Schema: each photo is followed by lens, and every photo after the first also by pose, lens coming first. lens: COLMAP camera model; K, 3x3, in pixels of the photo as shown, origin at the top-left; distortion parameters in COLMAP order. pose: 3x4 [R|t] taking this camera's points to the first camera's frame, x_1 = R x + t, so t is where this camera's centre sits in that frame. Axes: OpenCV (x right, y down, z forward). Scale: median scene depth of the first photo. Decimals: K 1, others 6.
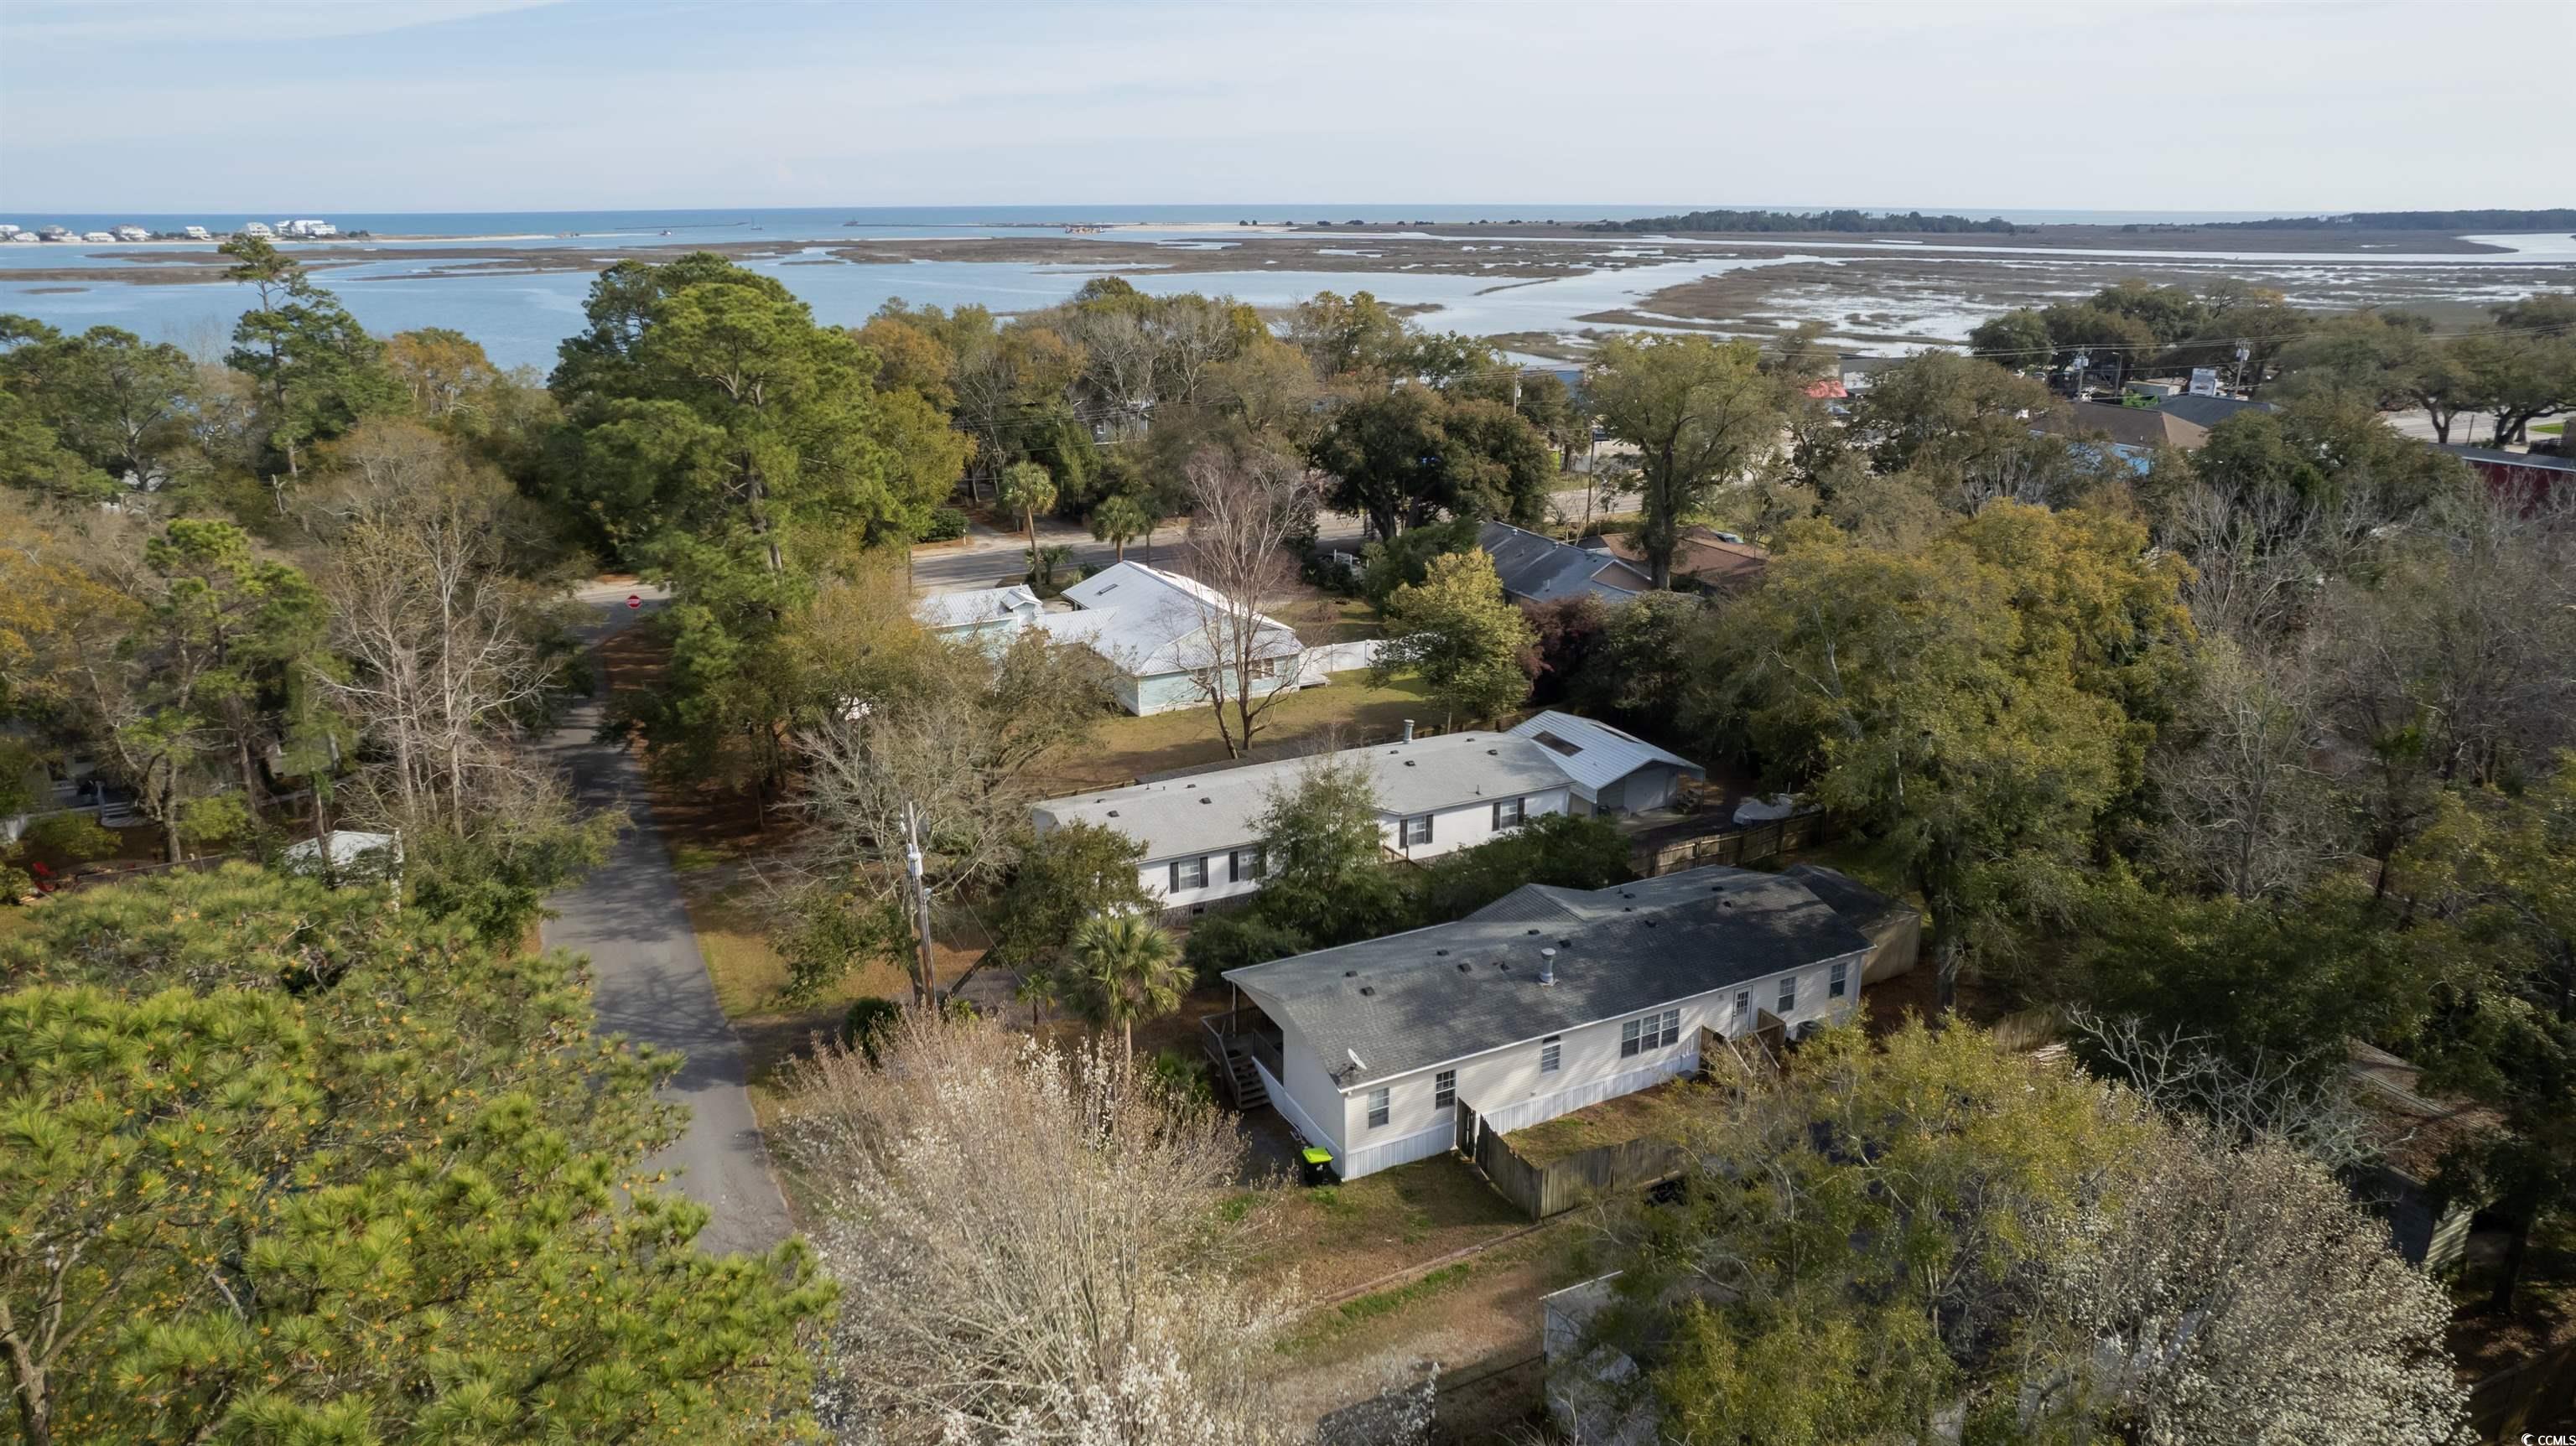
lens RADIAL K [[1645.9, 0, 1282.1], [0, 1645.9, 727.6], [0, 0, 1]] dist [-0.061366, 0.045749]
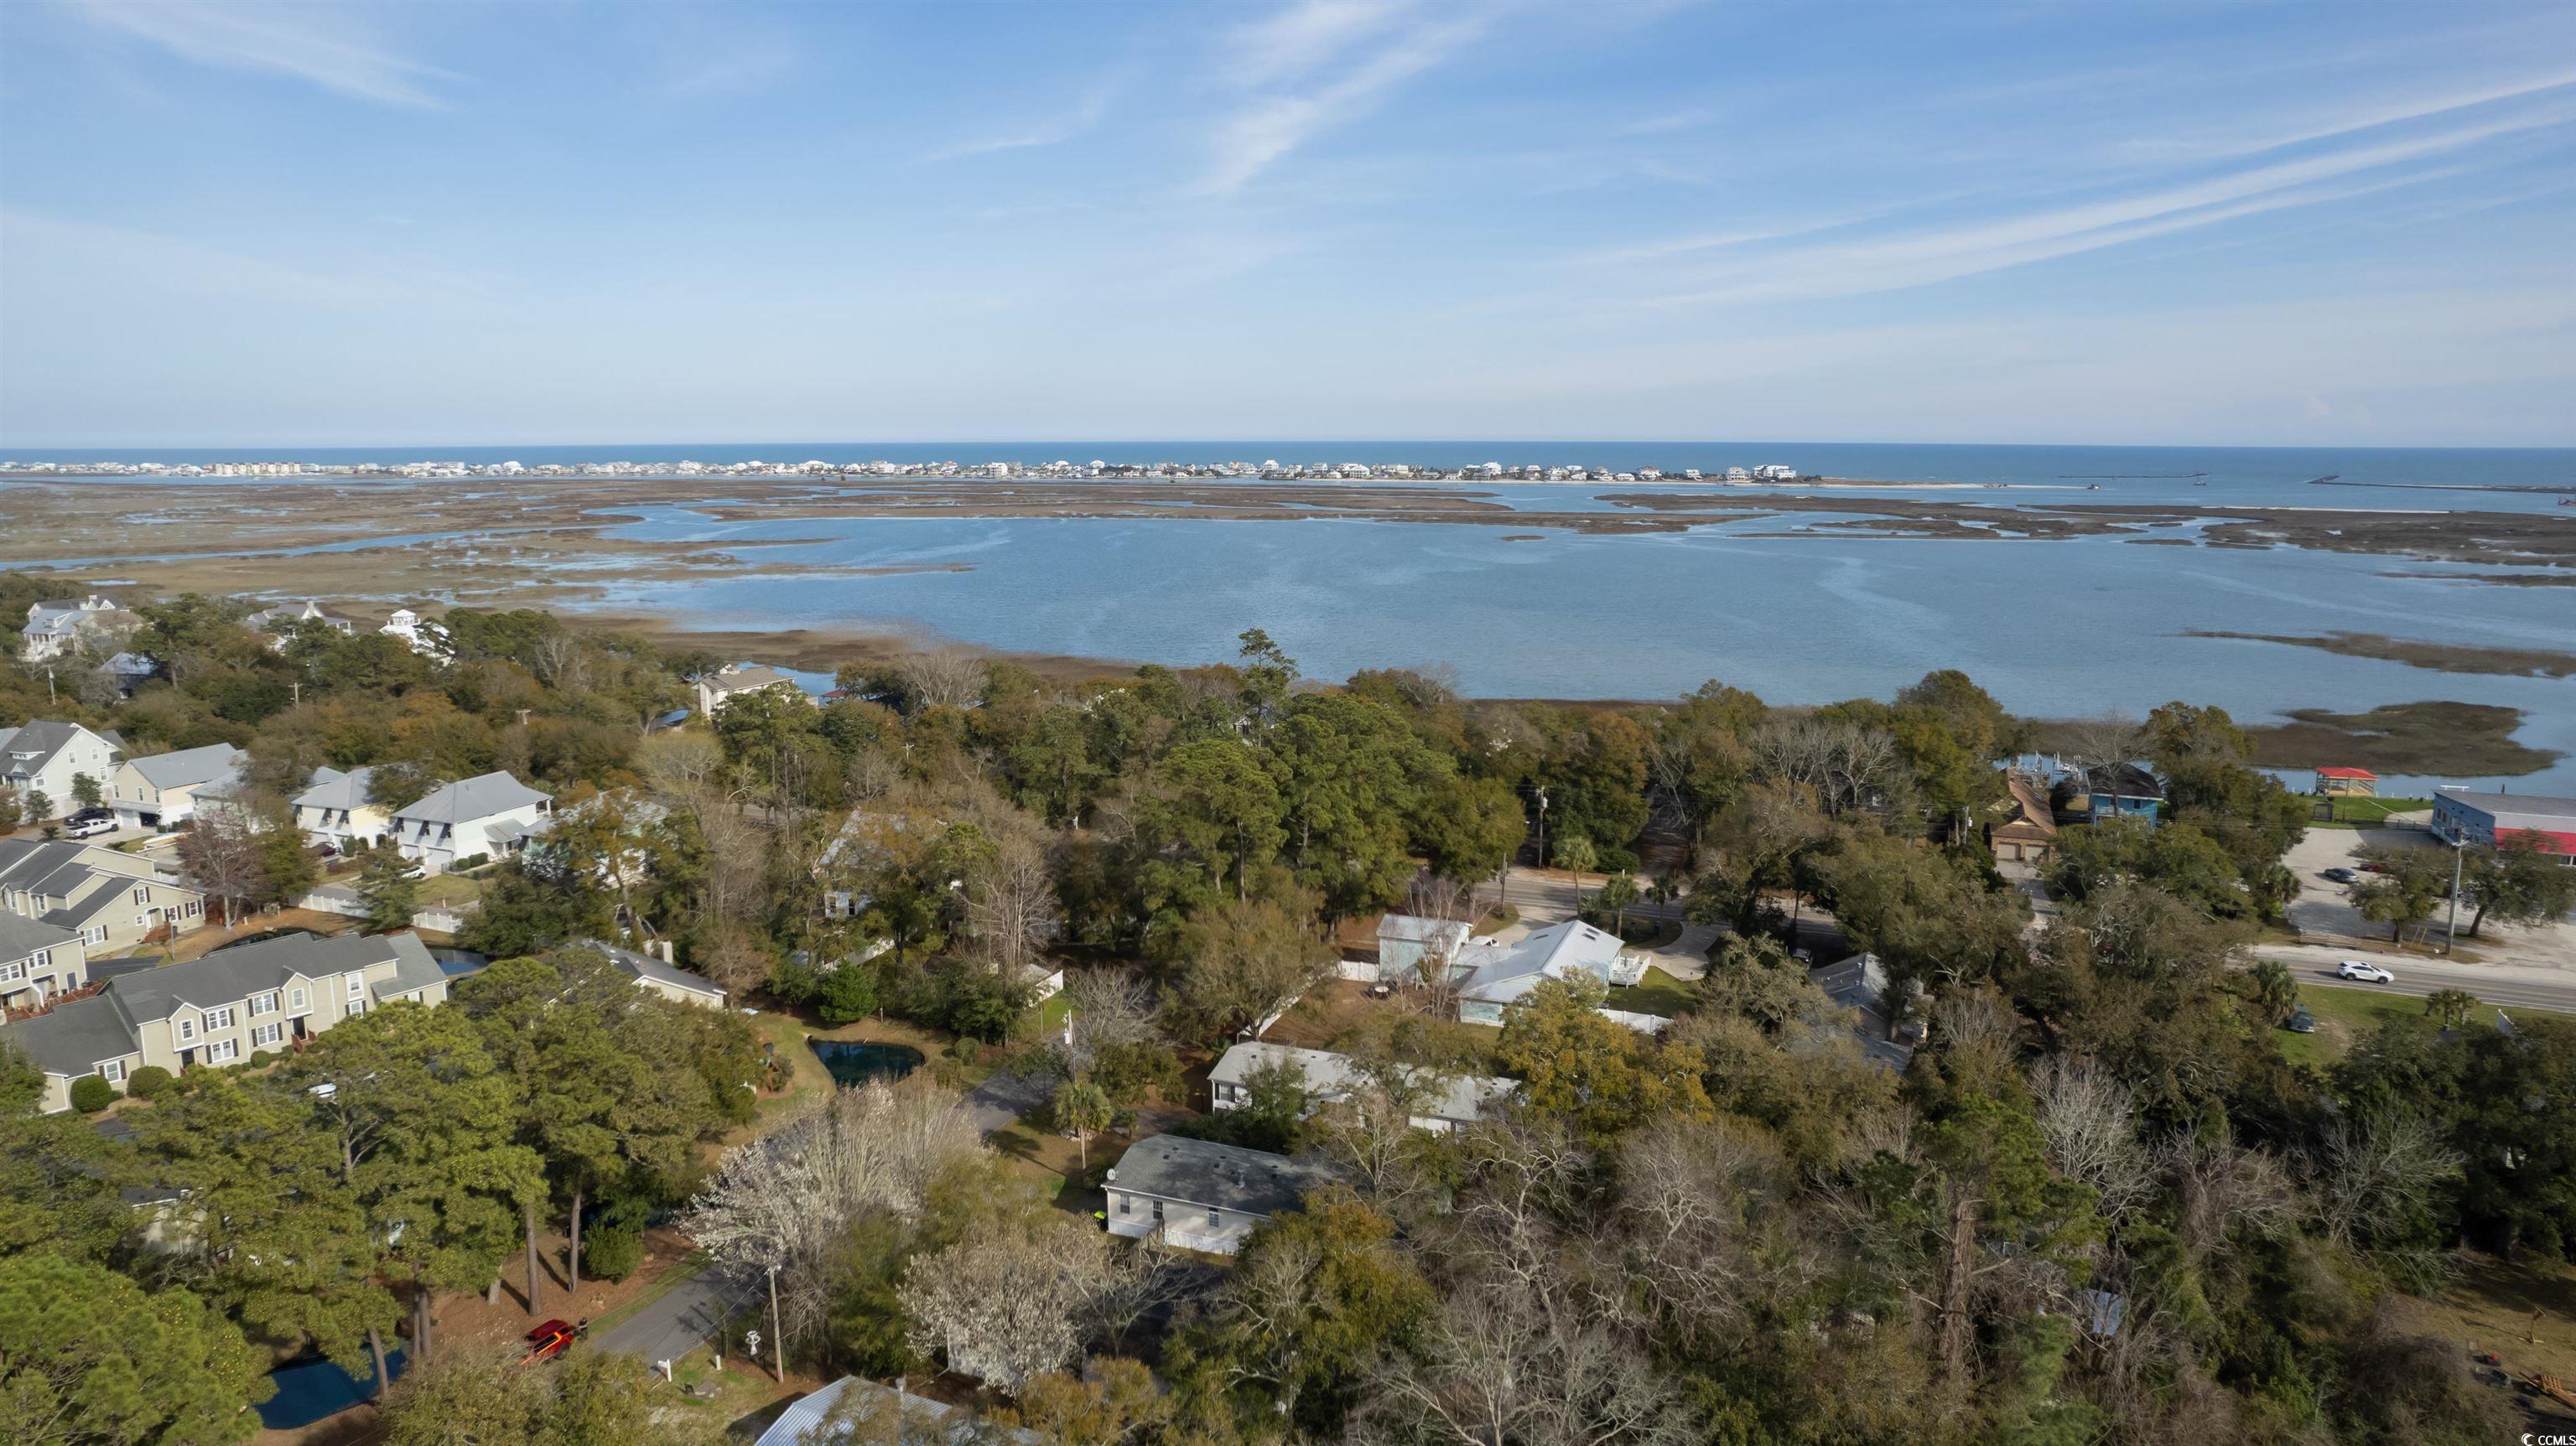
lens RADIAL K [[1645.9, 0, 1289.1], [0, 1645.9, 727.8], [0, 0, 1]] dist [-0.061366, 0.045749]
pose [[0.665366, 0.133337, -0.734513, 1.192527], [-0.230565, 0.972520, -0.032317, -0.248529], [0.710019, 0.190855, 0.677825, -0.289571]]
